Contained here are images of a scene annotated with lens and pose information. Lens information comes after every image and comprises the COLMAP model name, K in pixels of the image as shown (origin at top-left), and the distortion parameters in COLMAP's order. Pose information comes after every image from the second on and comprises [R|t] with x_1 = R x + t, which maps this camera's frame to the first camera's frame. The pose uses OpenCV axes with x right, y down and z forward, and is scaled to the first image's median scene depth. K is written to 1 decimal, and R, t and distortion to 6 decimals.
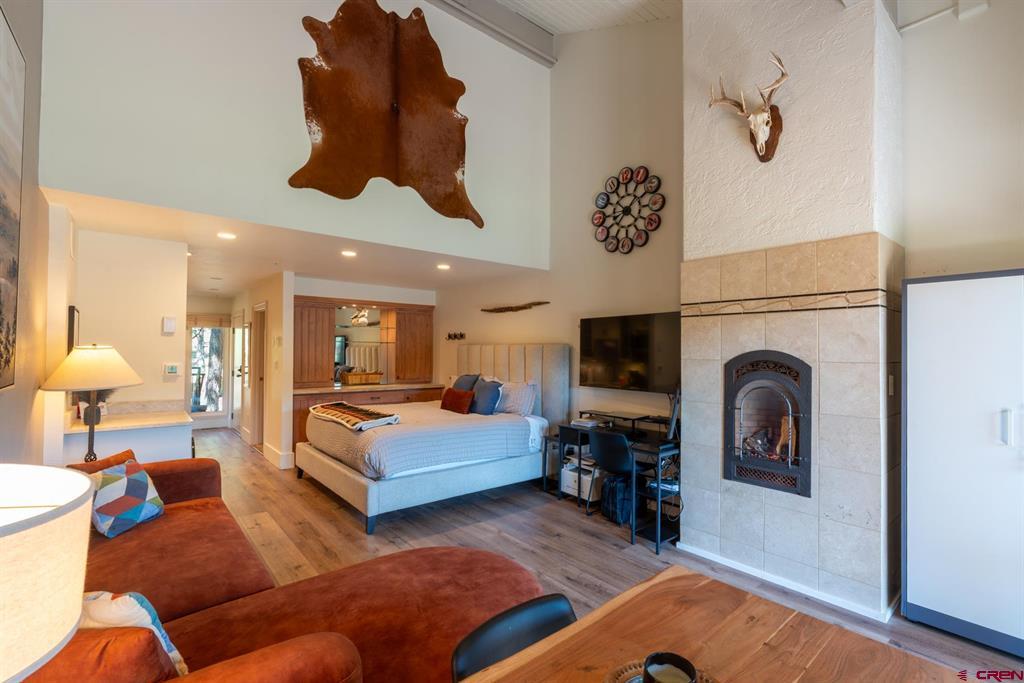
lens RADIAL K [[467.8, 0, 512.2], [0, 467.8, 356.2], [0, 0, 1]] dist [-0.001359, -0.000435]
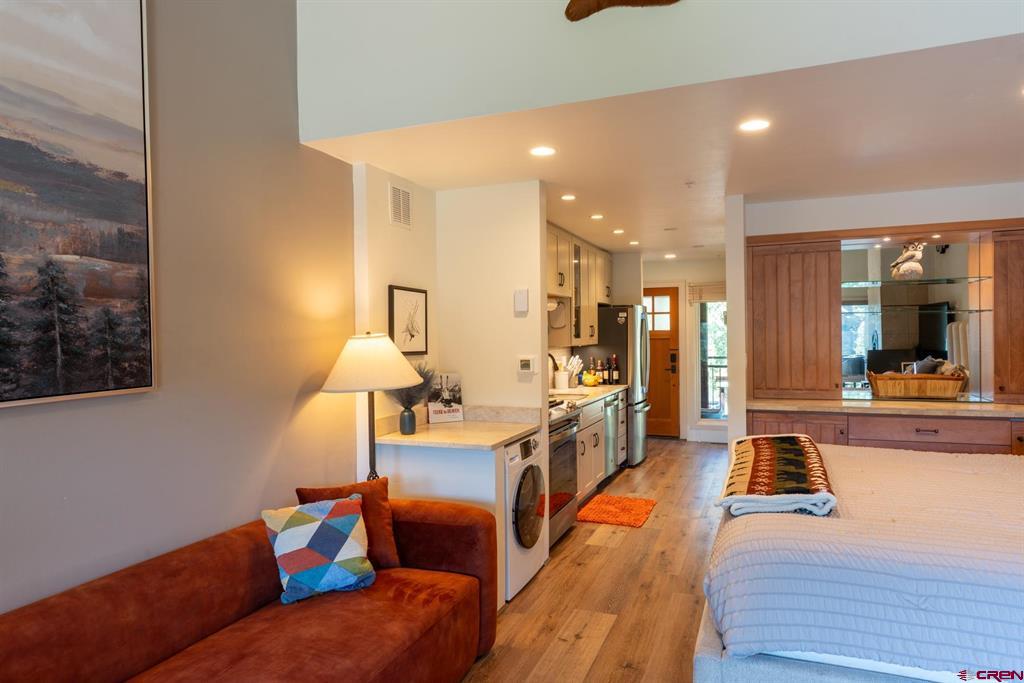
lens RADIAL K [[636.0, 0, 512.0], [0, 636.0, 341.5], [0, 0, 1]] dist [-0.001560, 0.000227]
pose [[0.479670, -0.005568, -0.877431, 0.103923], [0.010394, 0.999946, -0.000664, -0.005602], [0.877387, -0.008801, 0.479702, 0.523254]]
